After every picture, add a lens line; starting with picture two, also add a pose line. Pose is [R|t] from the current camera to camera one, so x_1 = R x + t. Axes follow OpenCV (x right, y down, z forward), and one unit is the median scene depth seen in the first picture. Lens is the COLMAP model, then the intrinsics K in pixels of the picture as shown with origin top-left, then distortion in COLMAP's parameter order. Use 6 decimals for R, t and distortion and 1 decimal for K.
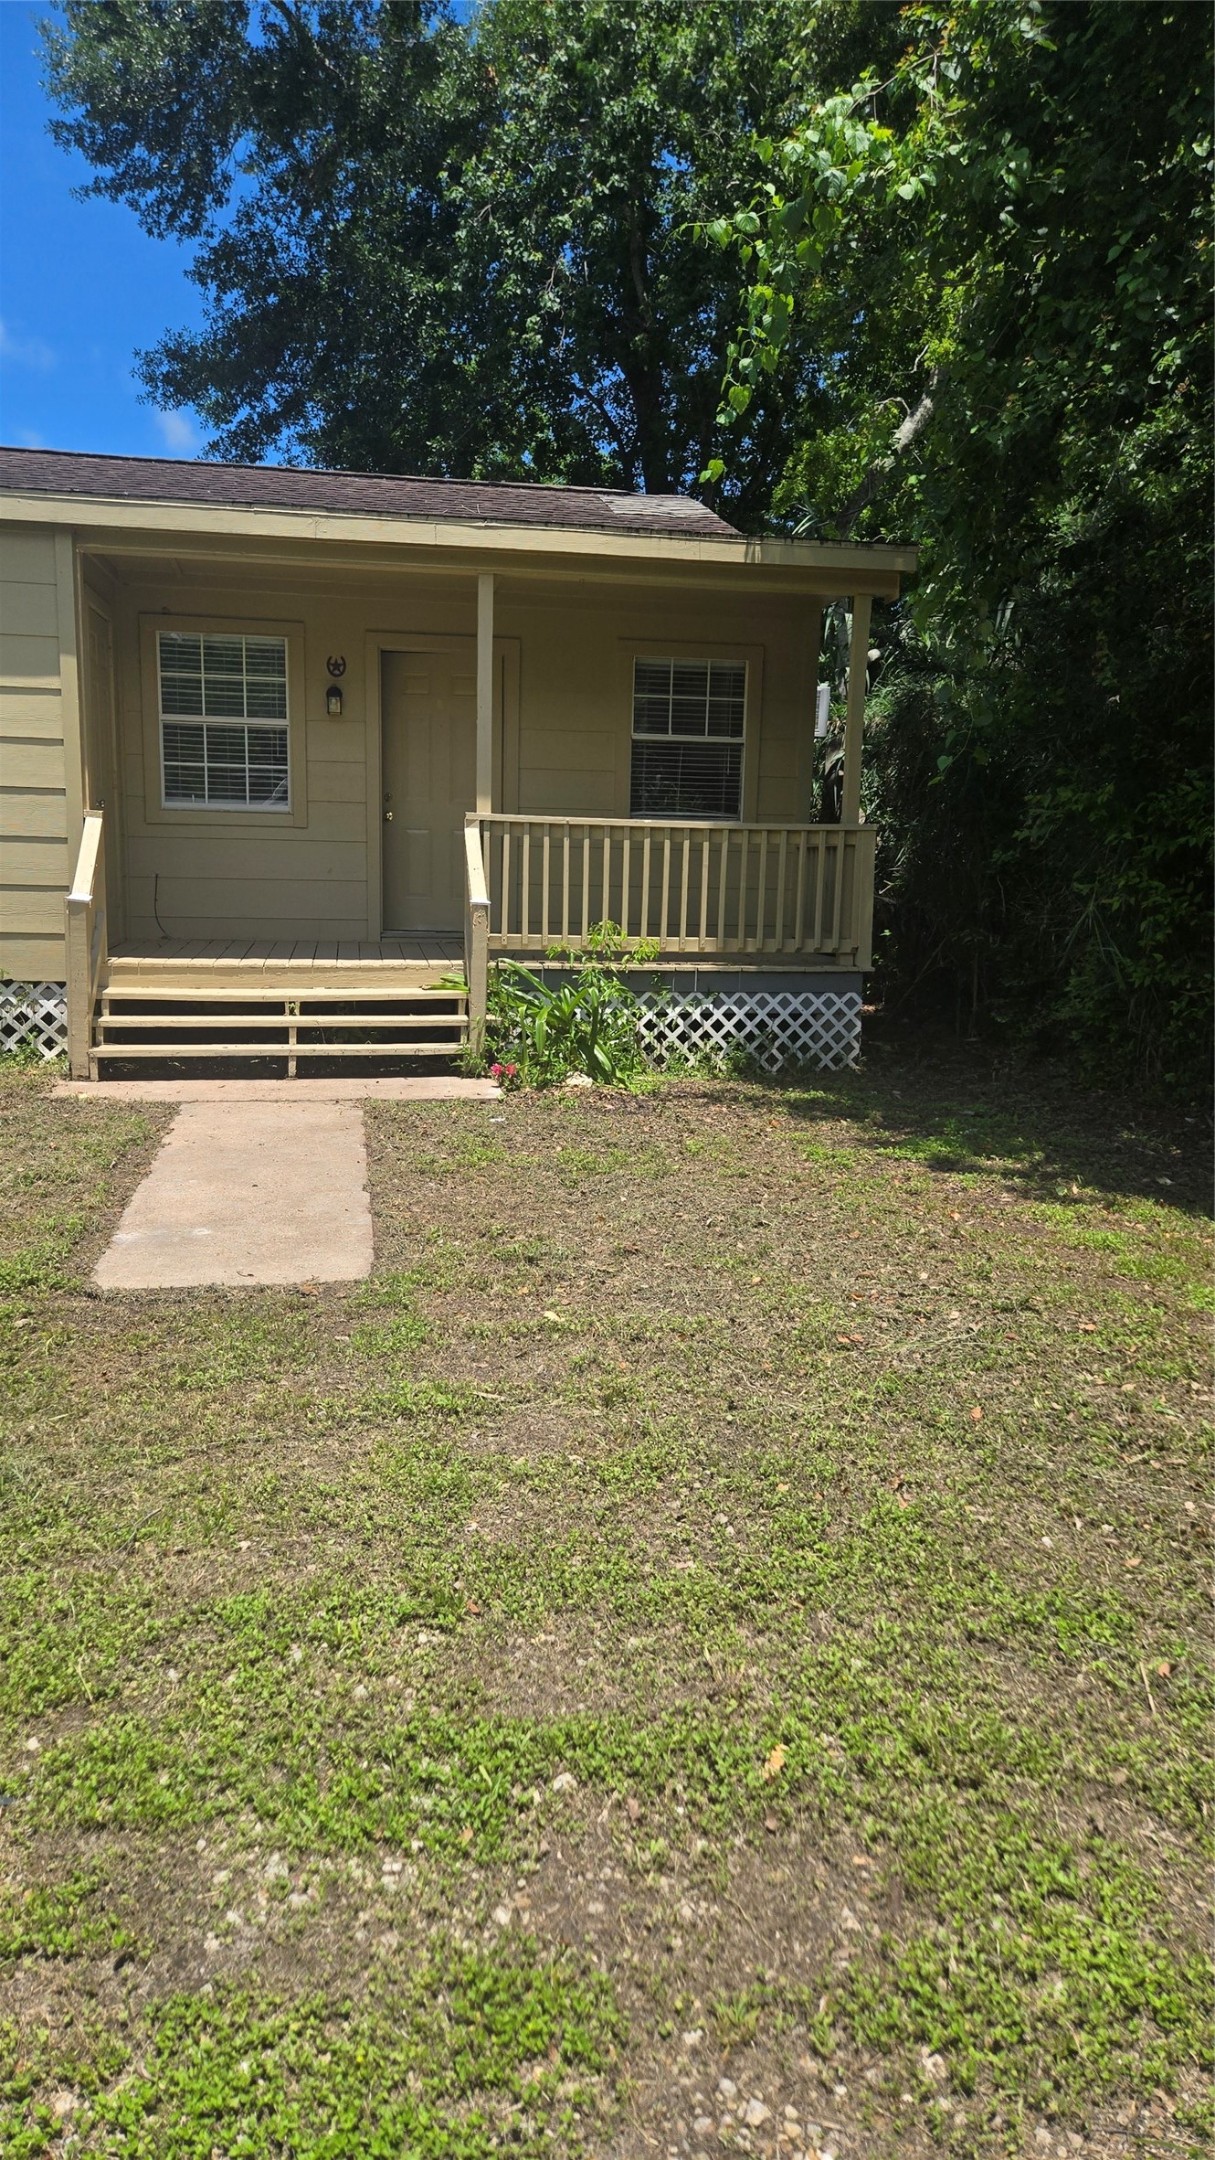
lens RADIAL K [[1423.8, 0, 608.6], [0, 1423.8, 1085.2], [0, 0, 1]] dist [0.062751, -0.054718]
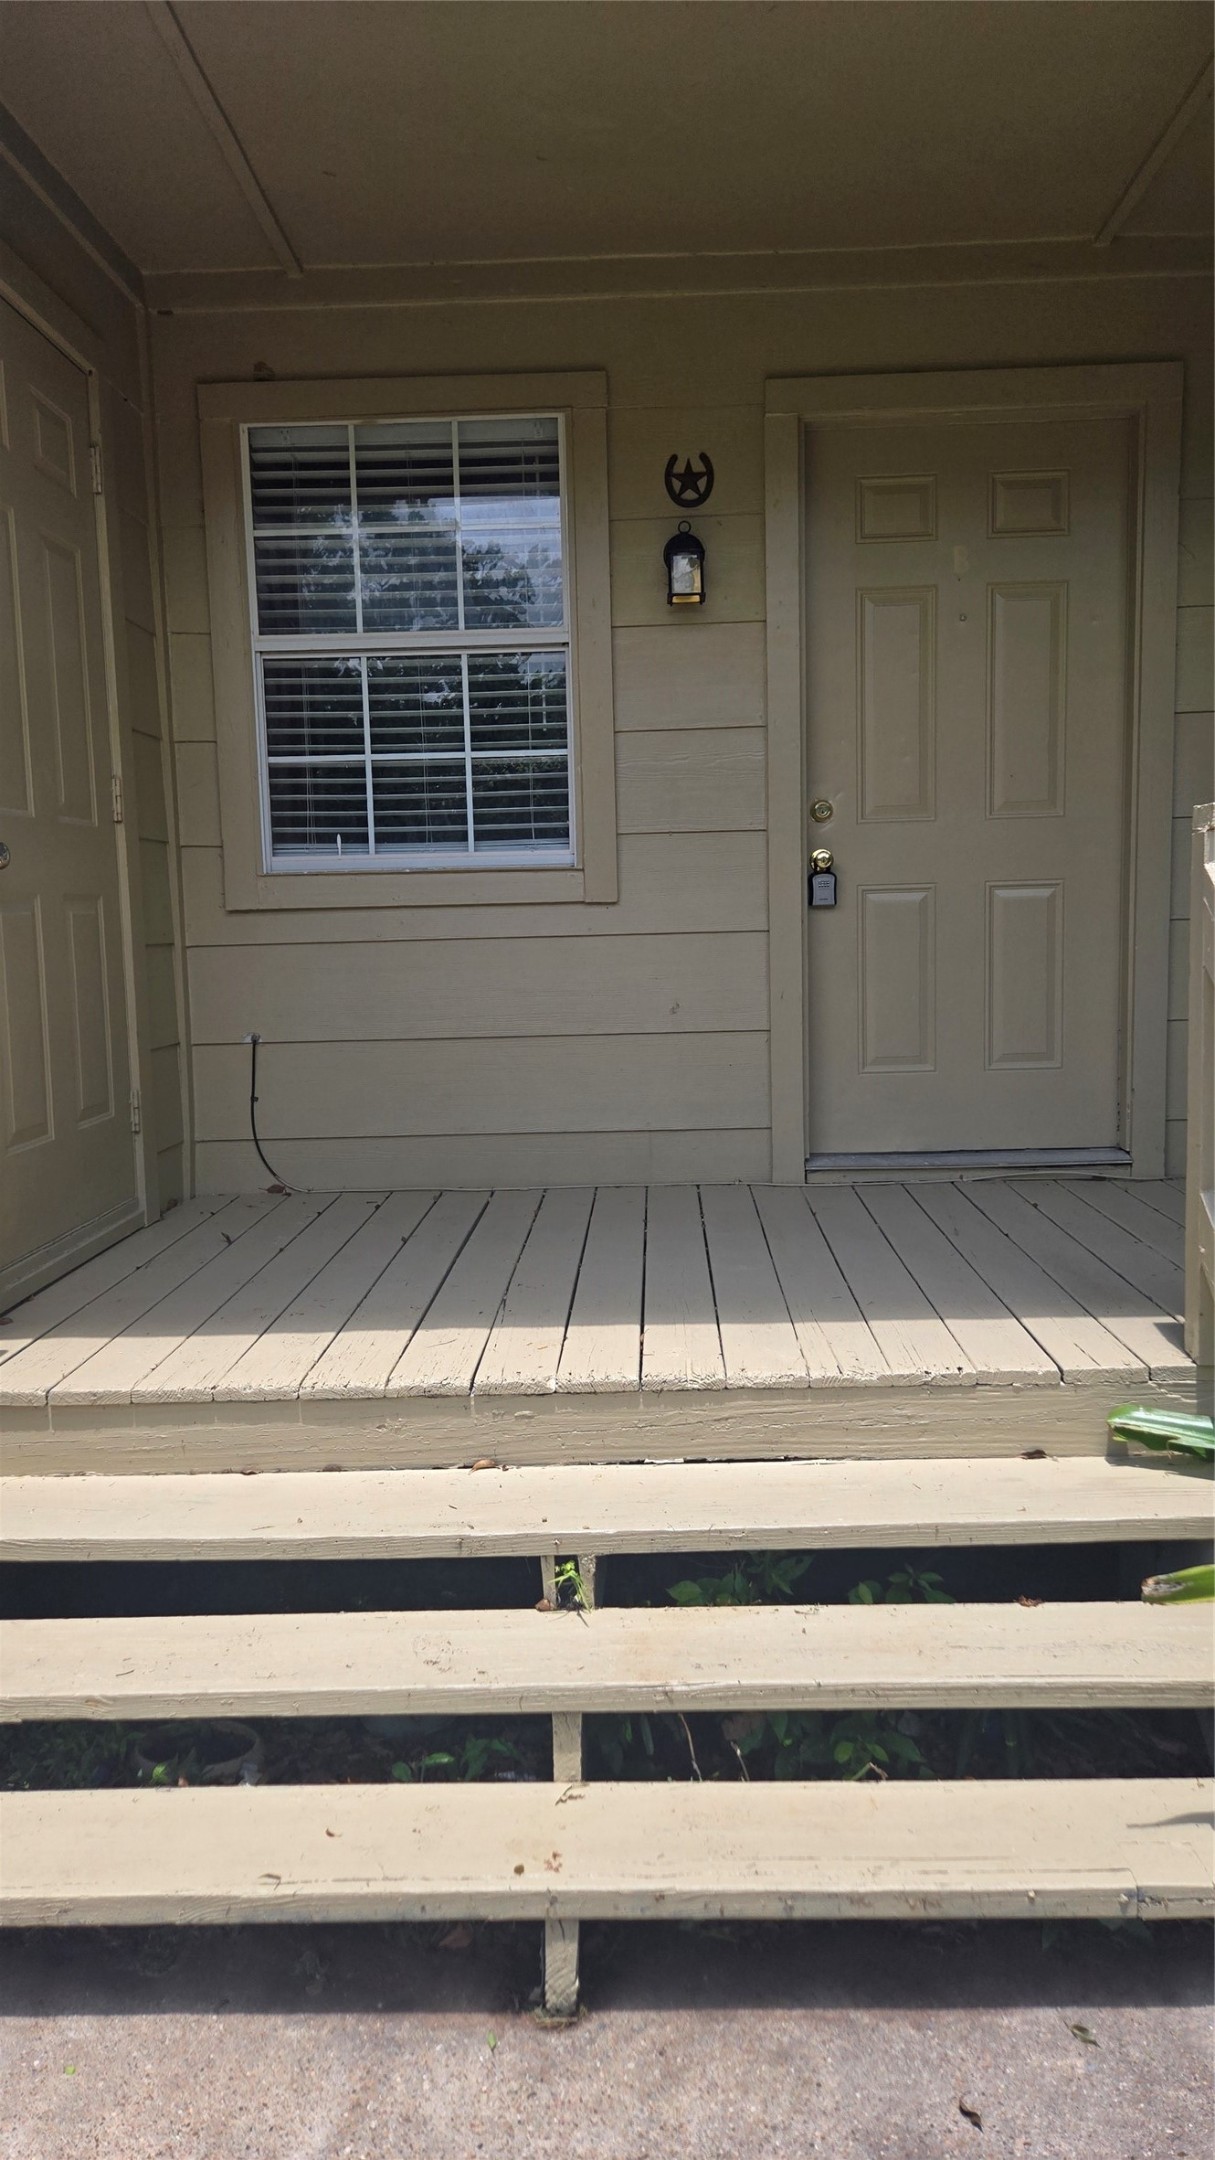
lens RADIAL K [[1423.8, 0, 608.6], [0, 1423.8, 1084.7], [0, 0, 1]] dist [0.062751, -0.054718]
pose [[0.976418, -0.015632, -0.215322, -0.232771], [0.010487, 0.999632, -0.025014, -0.216244], [0.215634, 0.022166, 0.976223, 1.110945]]
